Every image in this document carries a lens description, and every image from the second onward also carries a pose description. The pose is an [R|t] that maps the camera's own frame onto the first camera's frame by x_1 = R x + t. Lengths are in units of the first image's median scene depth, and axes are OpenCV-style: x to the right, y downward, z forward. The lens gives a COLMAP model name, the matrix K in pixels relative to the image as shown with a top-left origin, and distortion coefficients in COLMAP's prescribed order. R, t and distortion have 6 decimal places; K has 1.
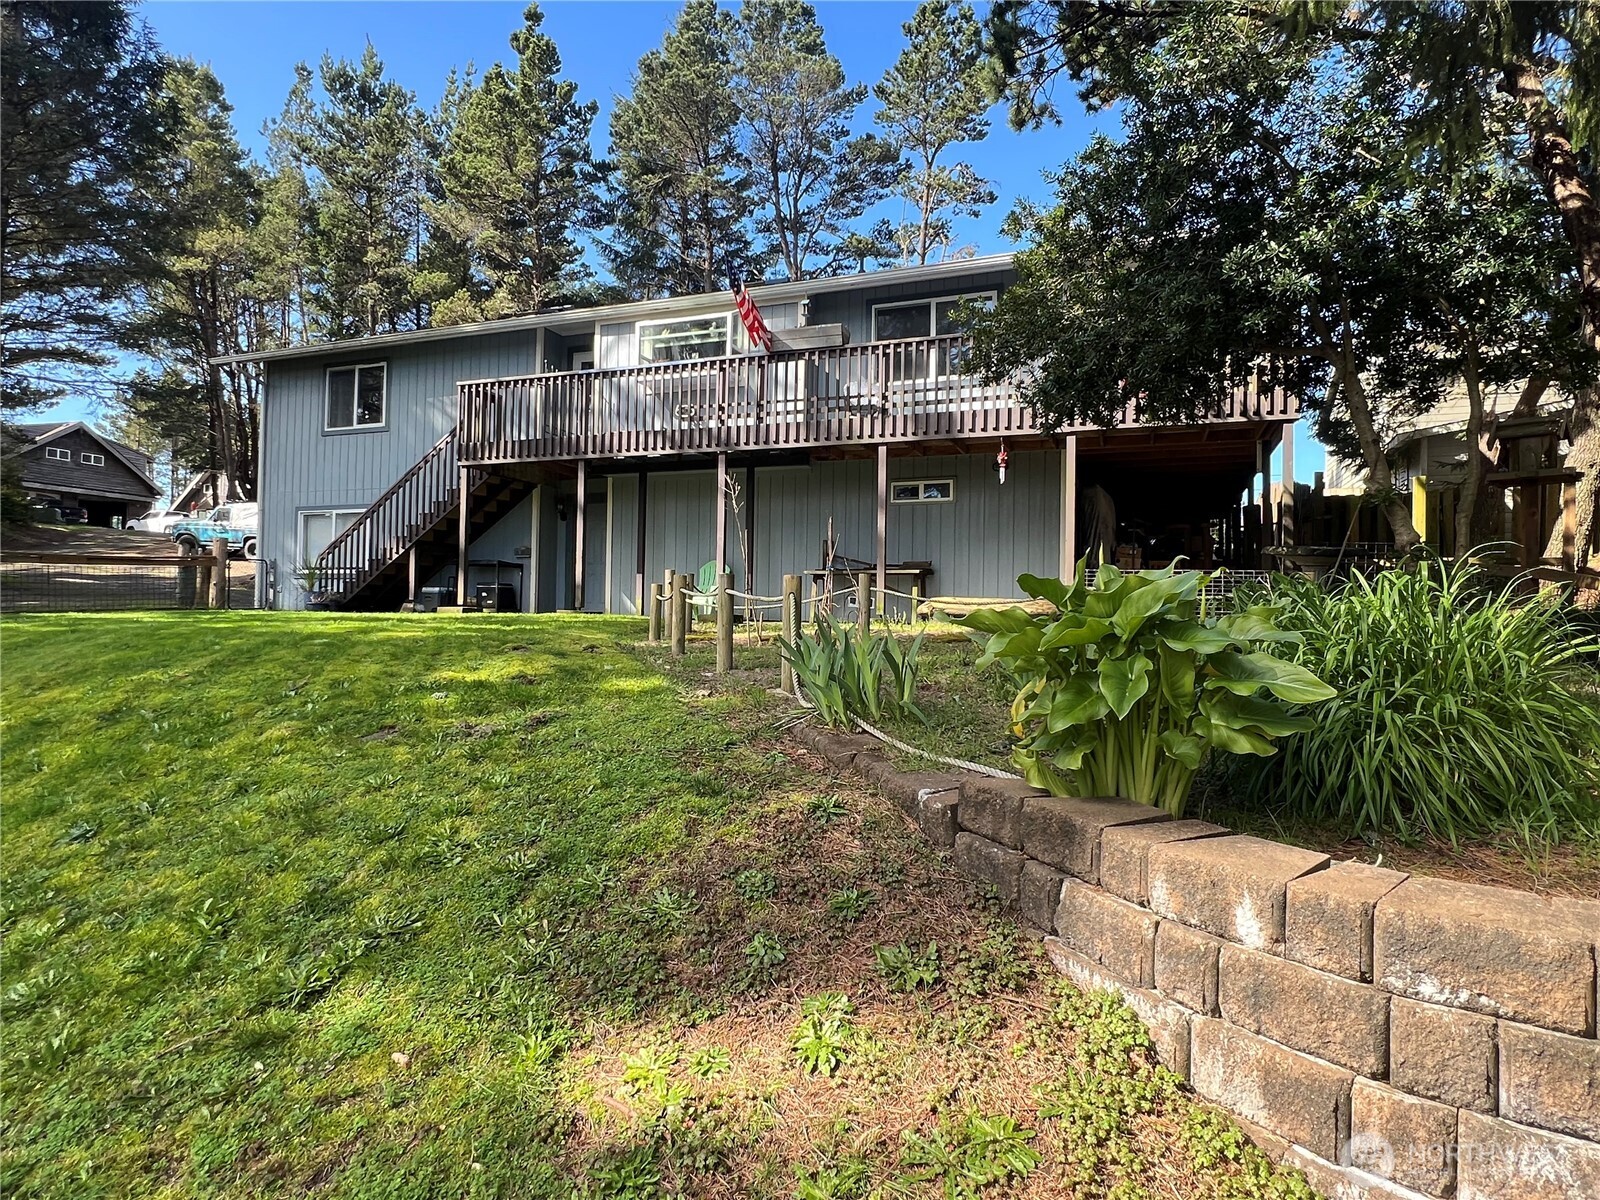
lens RADIAL K [[907.6, 0, 800.0], [0, 907.6, 600.0], [0, 0, 1]] dist [0.000714, -0.000015]
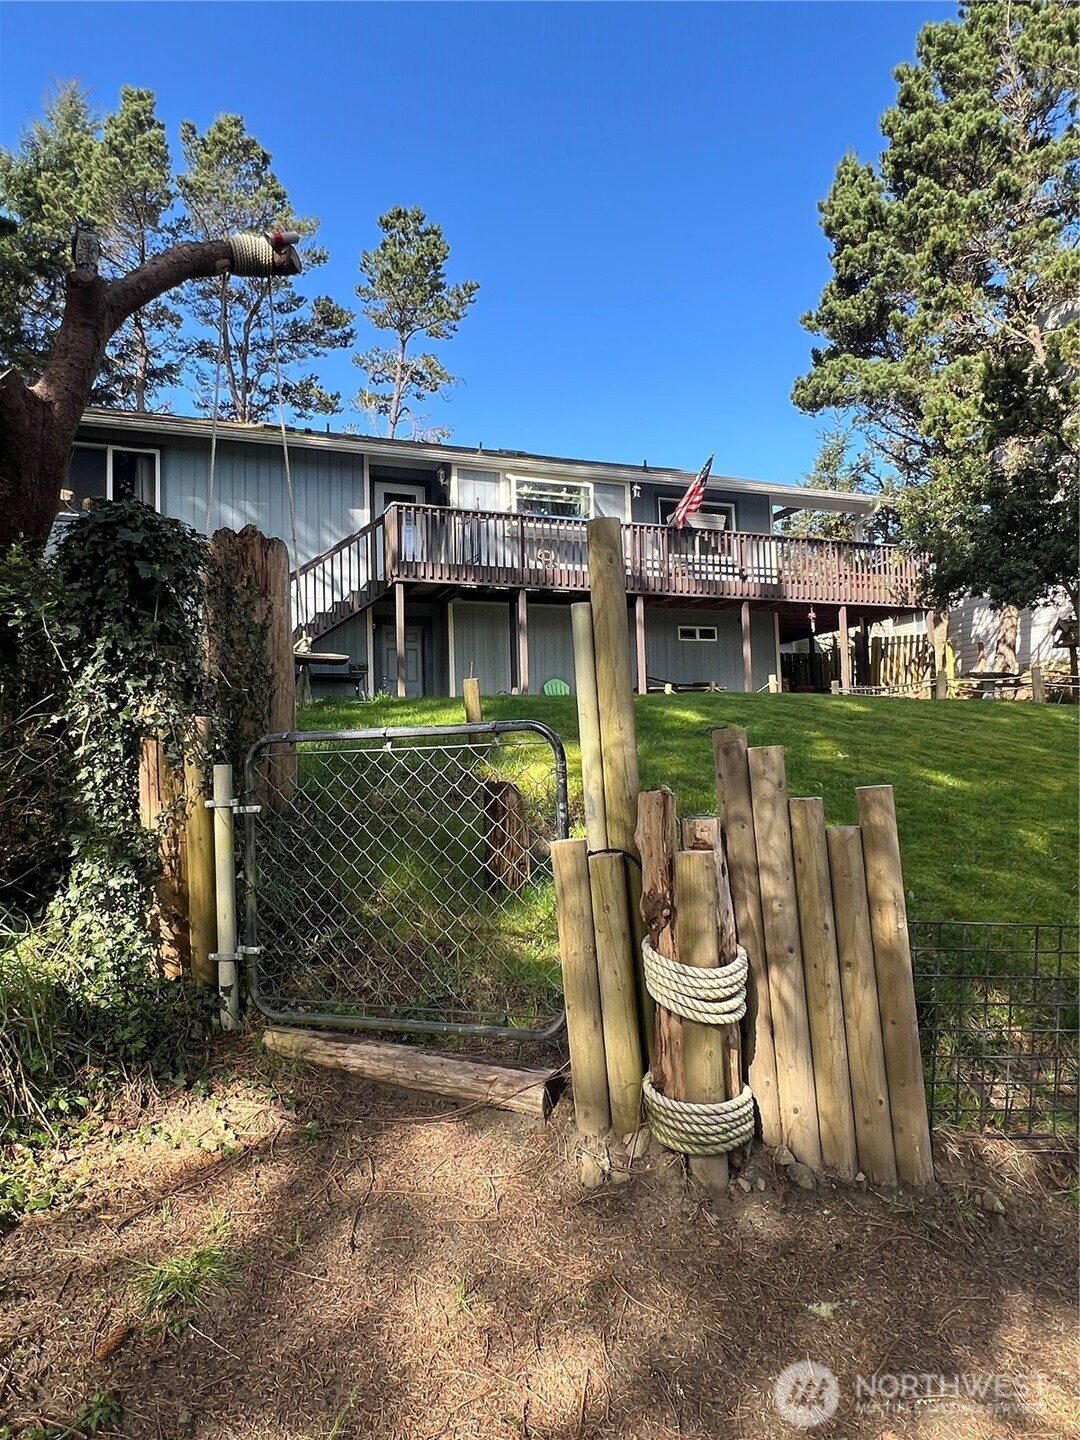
lens RADIAL K [[933.1, 0, 540.0], [0, 933.1, 720.0], [0, 0, 1]] dist [0.009050, -0.021266]
pose [[0.724794, 0.001108, 0.688964, -0.950987], [0.028411, 0.999100, -0.031495, 0.049315], [-0.688379, 0.042401, 0.724111, 0.103485]]
